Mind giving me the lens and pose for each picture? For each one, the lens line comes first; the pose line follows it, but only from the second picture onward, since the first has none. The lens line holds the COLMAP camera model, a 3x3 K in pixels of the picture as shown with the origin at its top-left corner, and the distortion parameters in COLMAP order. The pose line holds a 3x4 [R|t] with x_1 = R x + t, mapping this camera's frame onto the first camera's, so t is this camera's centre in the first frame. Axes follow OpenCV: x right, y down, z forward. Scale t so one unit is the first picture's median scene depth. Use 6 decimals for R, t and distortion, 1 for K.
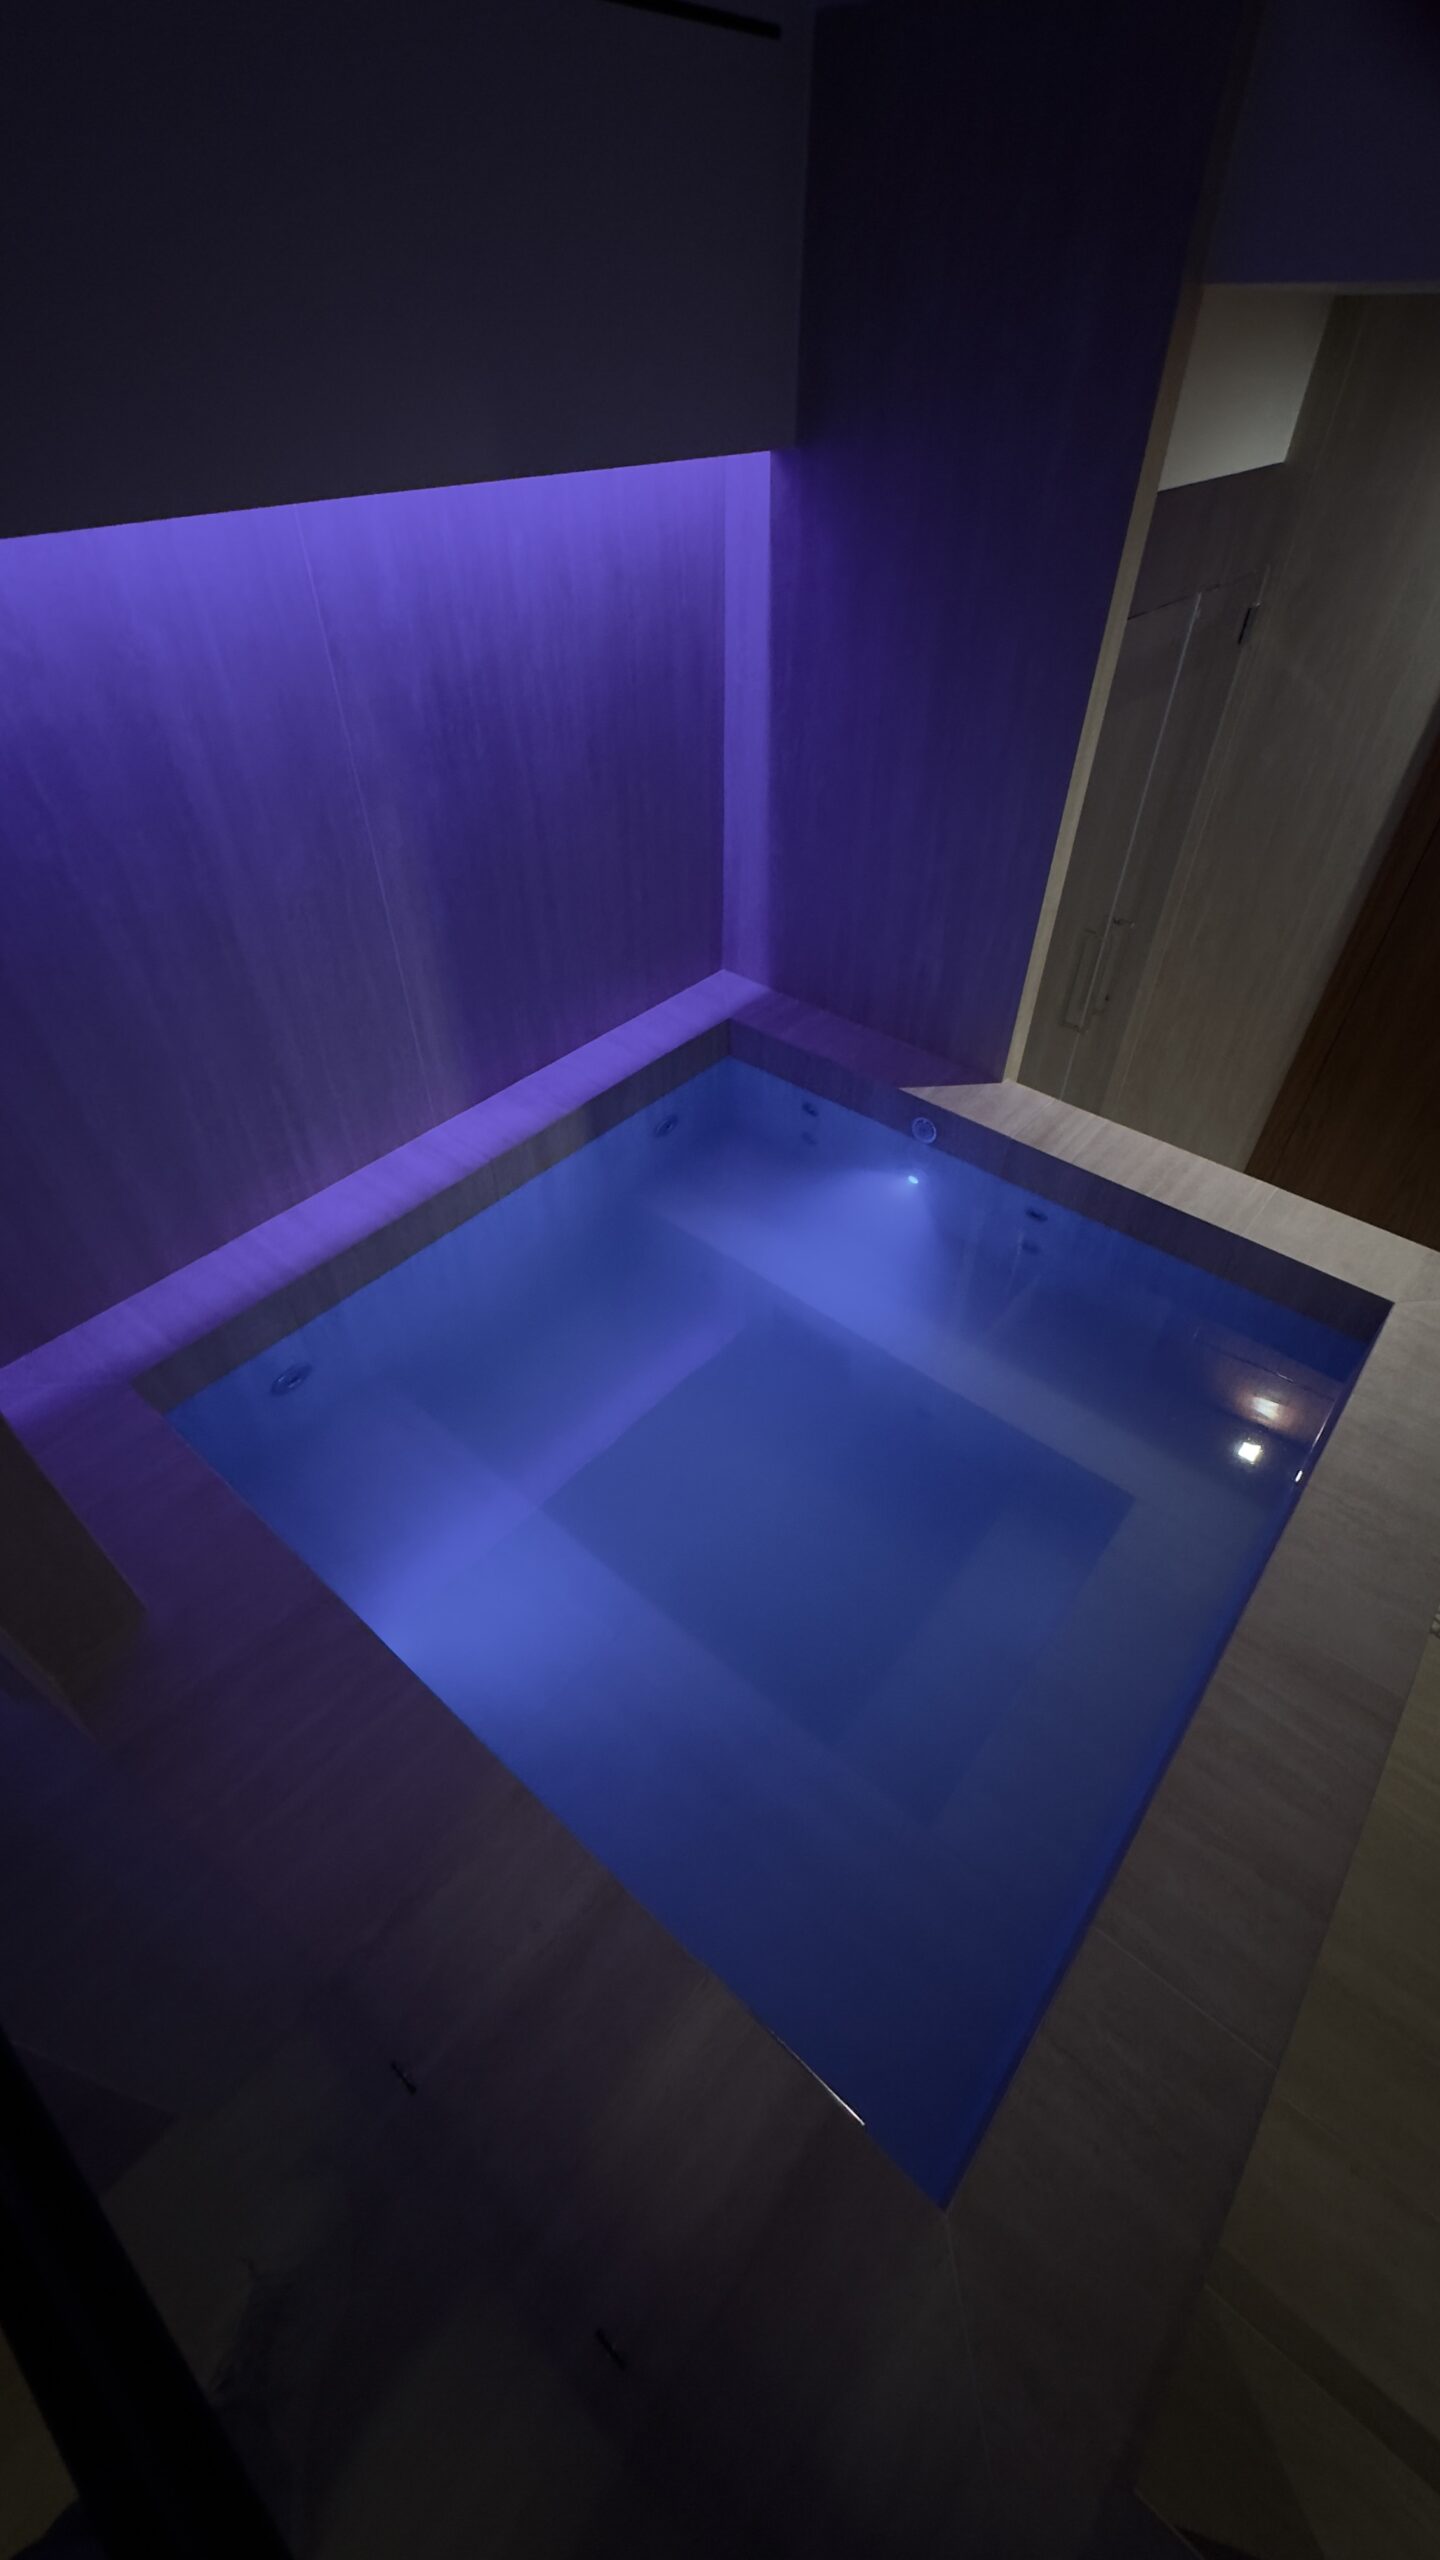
lens RADIAL K [[1020.3, 0, 717.0], [0, 1020.3, 1269.3], [0, 0, 1]] dist [-0.000339, -0.000060]
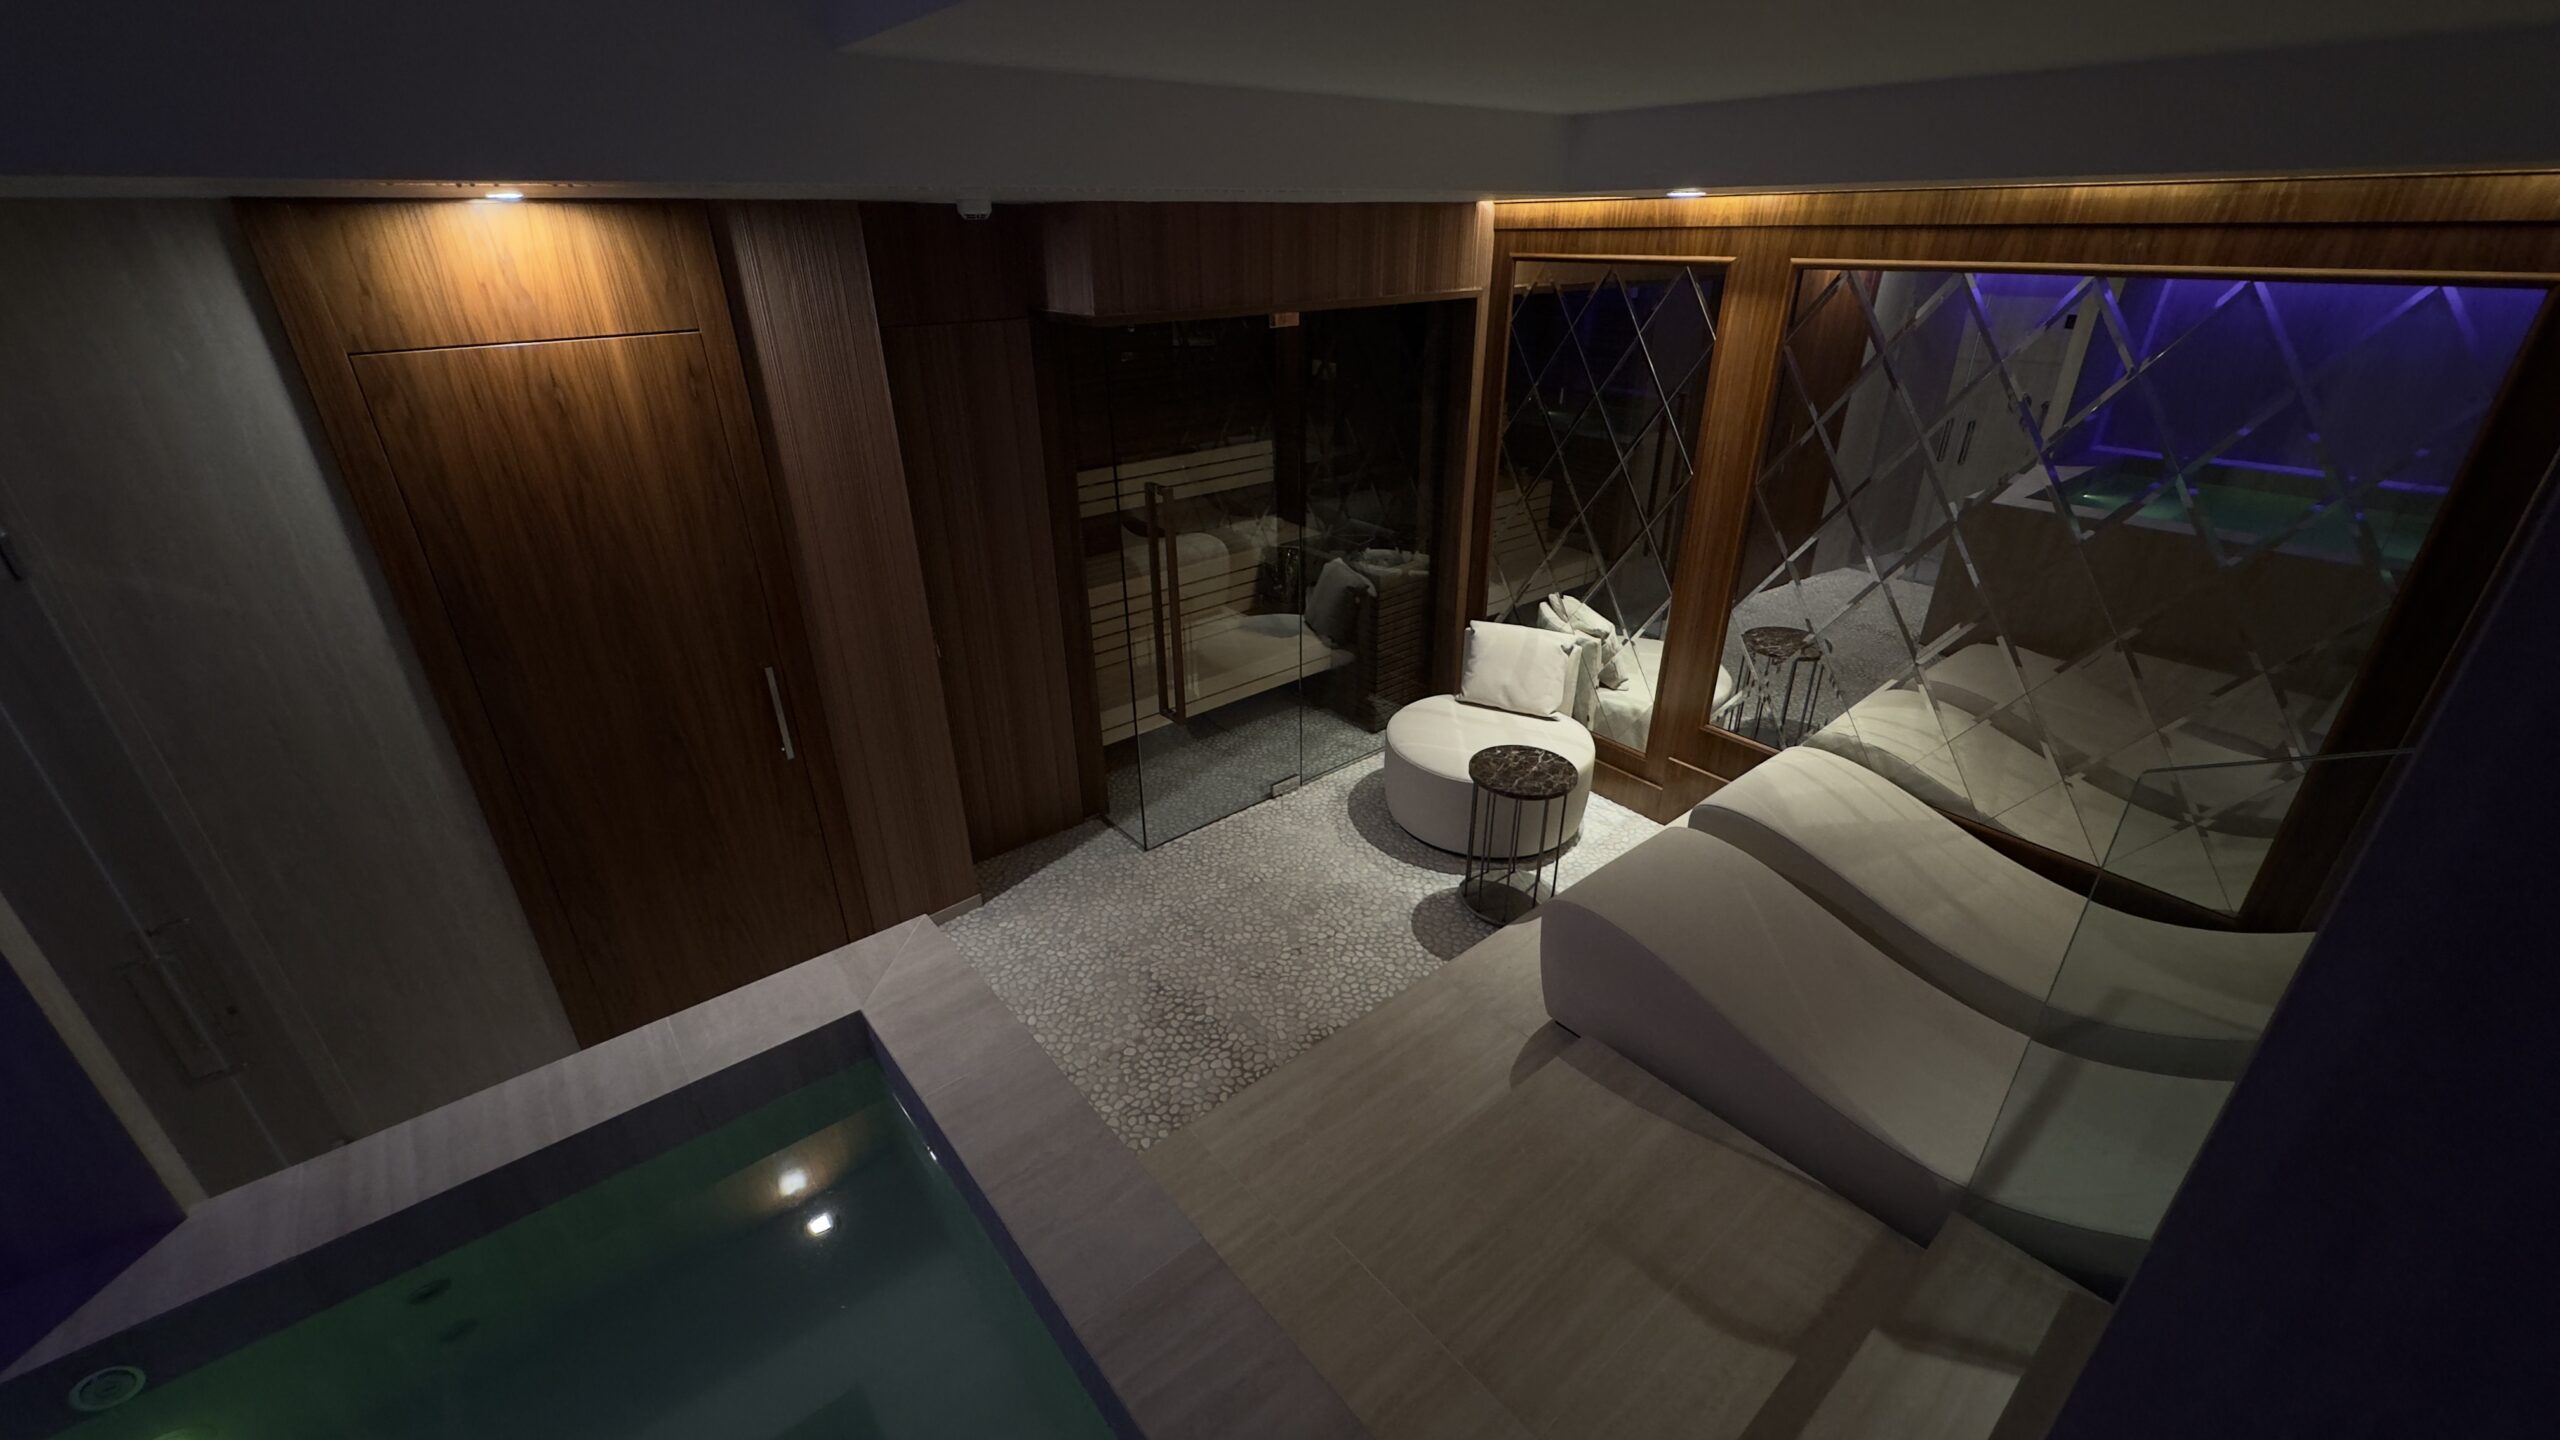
lens RADIAL K [[1020.3, 0, 1280.0], [0, 1020.3, 720.0], [0, 0, 1]] dist [-0.000339, -0.000060]
pose [[0.182133, -0.435036, 0.881800, -0.014840], [0.678297, 0.704841, 0.207634, -0.076989], [-0.711857, 0.560305, 0.423459, 0.101127]]
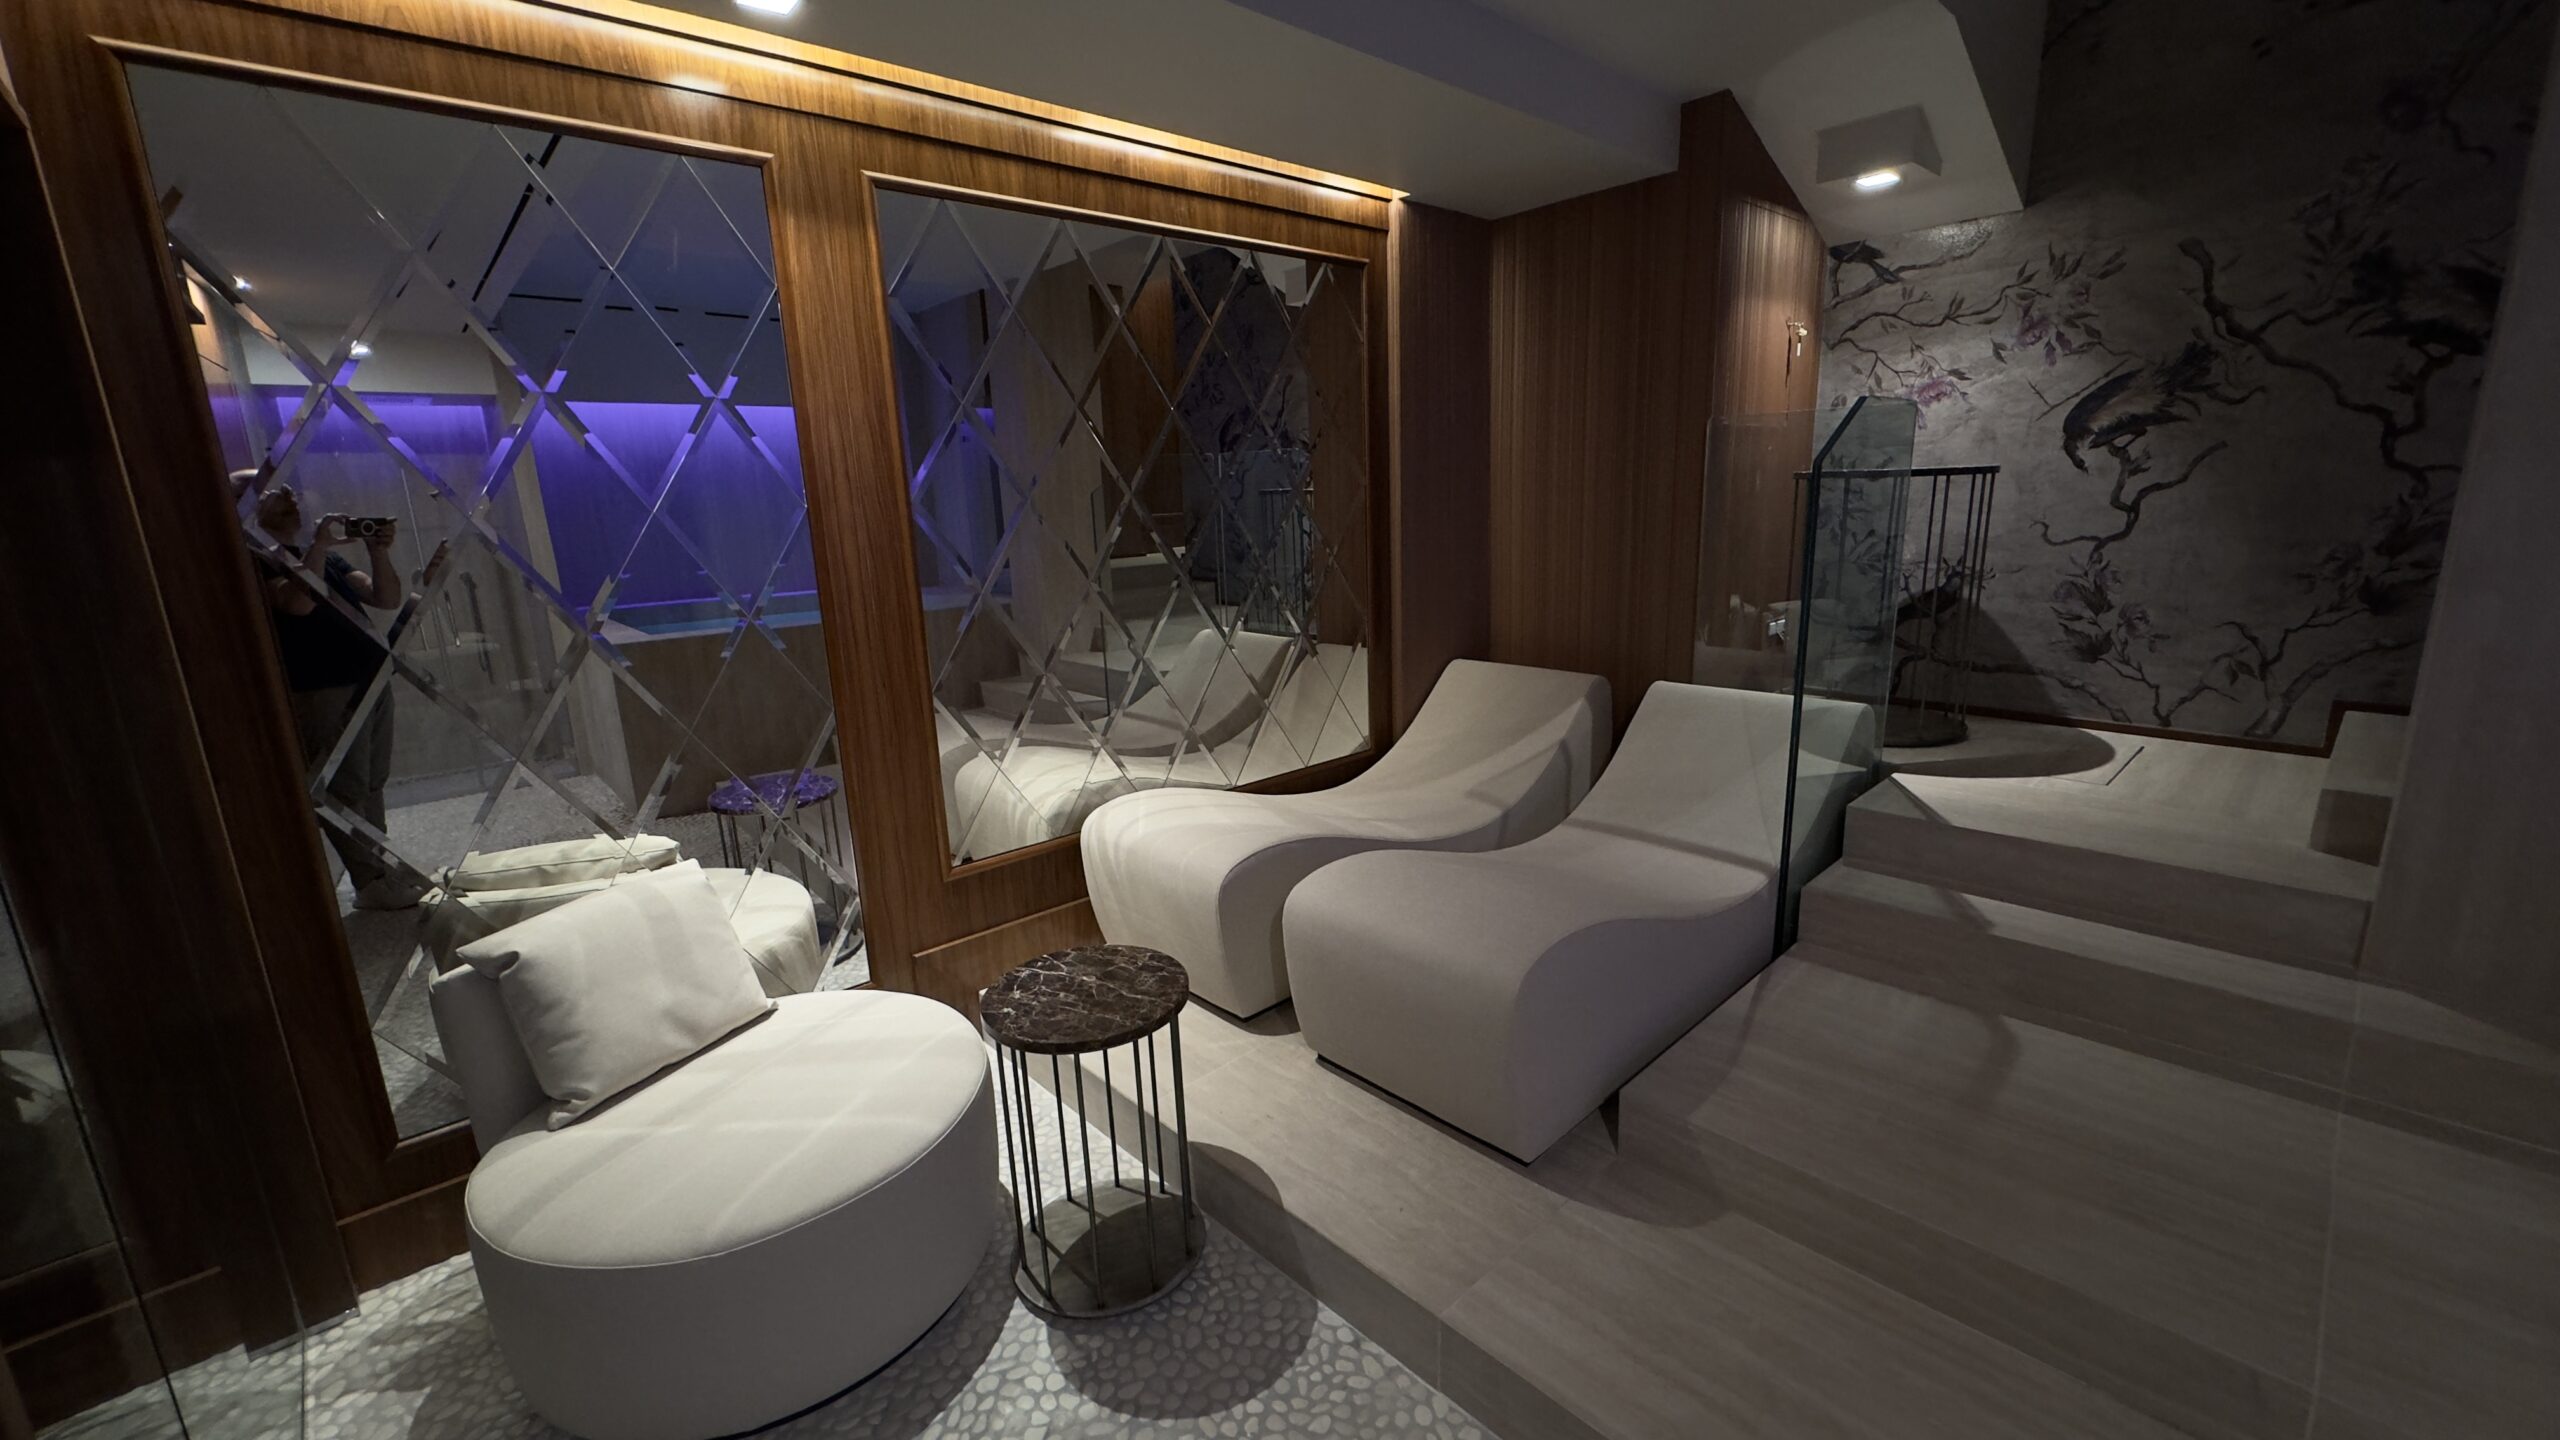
lens RADIAL K [[1008.5, 0, 1279.6], [0, 1008.5, 723.8], [0, 0, 1]] dist [-0.002078, -0.000146]
pose [[-0.991098, 0.006283, 0.132986, 0.578810], [0.114050, 0.555397, 0.823728, -0.146664], [-0.068684, 0.831562, -0.551169, 0.460251]]
